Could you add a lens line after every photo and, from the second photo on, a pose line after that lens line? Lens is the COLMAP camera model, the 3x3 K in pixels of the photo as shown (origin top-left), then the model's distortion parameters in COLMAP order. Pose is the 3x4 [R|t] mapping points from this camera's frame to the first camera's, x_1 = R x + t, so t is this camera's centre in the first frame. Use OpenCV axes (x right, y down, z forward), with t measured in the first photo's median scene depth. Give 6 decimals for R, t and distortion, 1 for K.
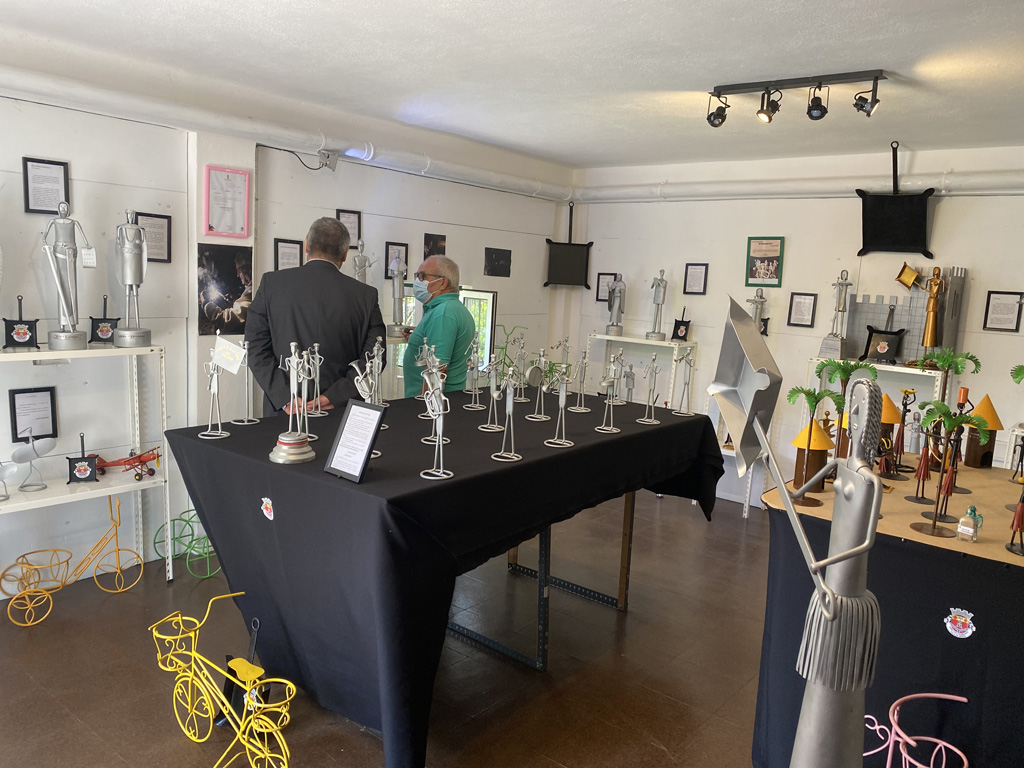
lens RADIAL K [[773.4, 0, 515.4], [0, 773.4, 401.2], [0, 0, 1]] dist [0.035669, -0.073394]
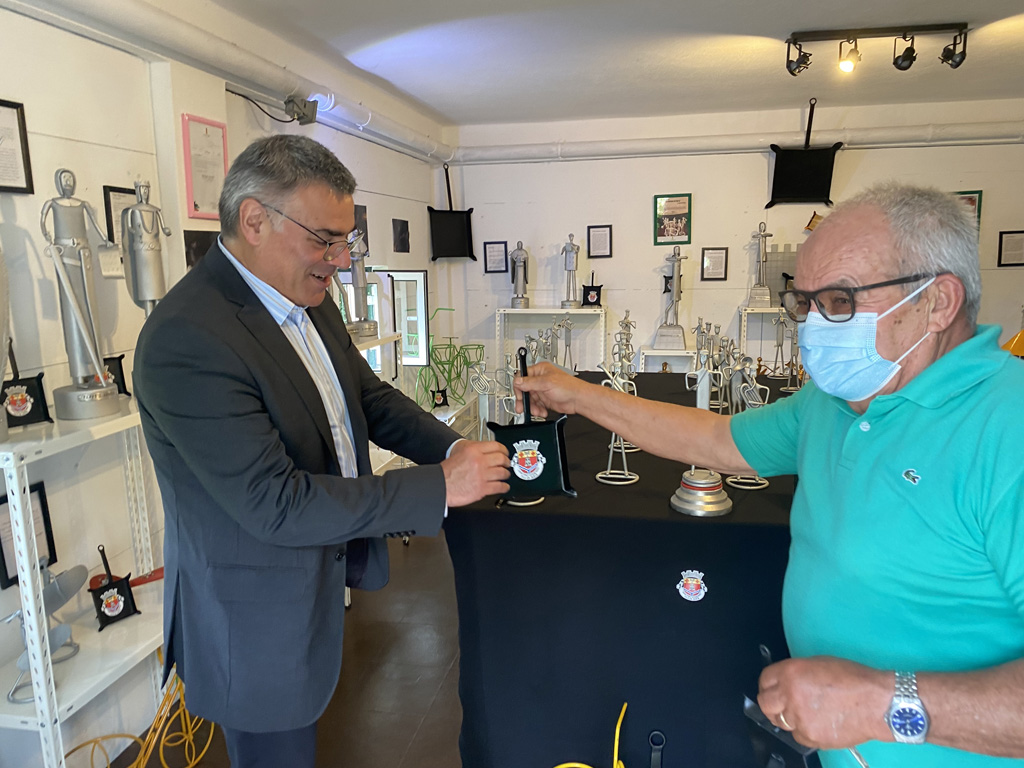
lens RADIAL K [[773.5, 0, 522.3], [0, 773.5, 386.3], [0, 0, 1]] dist [0.173229, -0.395641]
pose [[0.880589, -0.146874, 0.450546, -0.345946], [0.136838, 0.989067, 0.054977, -0.048349], [-0.453694, 0.013240, 0.891059, 0.187368]]
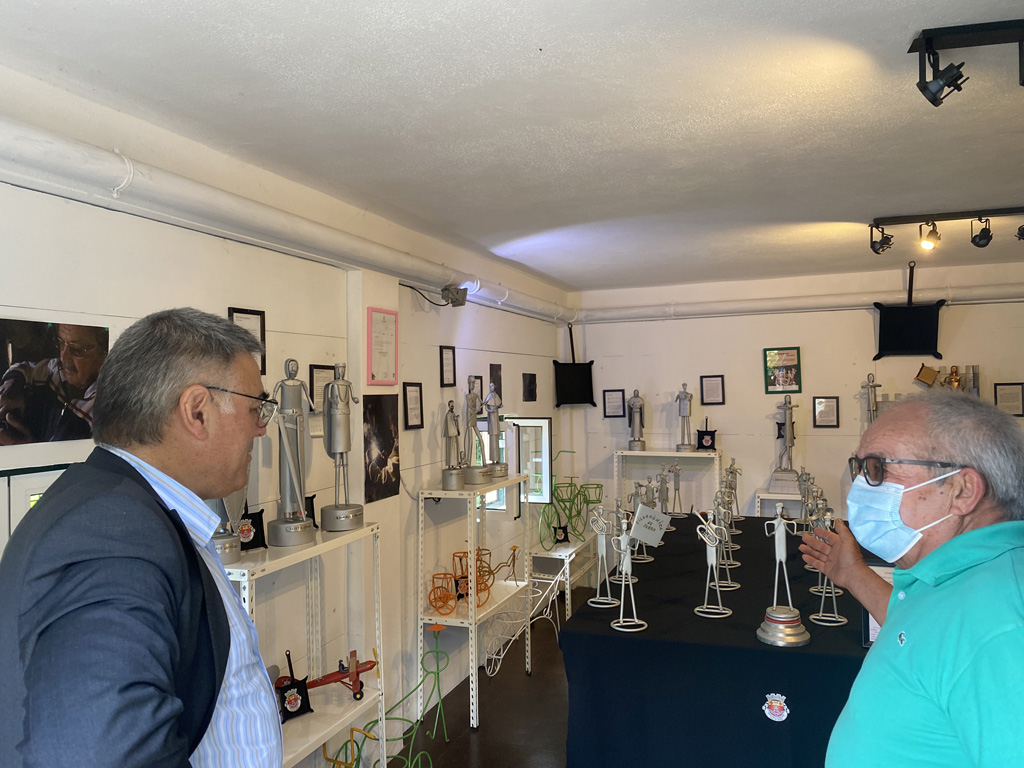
lens RADIAL K [[771.5, 0, 512.0], [0, 771.5, 384.0], [0, 0, 1]] dist [0.061391, -0.131578]
pose [[0.946911, -0.070177, 0.313743, -0.376066], [0.119443, 0.982827, -0.140657, -0.055178], [-0.298485, 0.170664, 0.939032, 0.108635]]
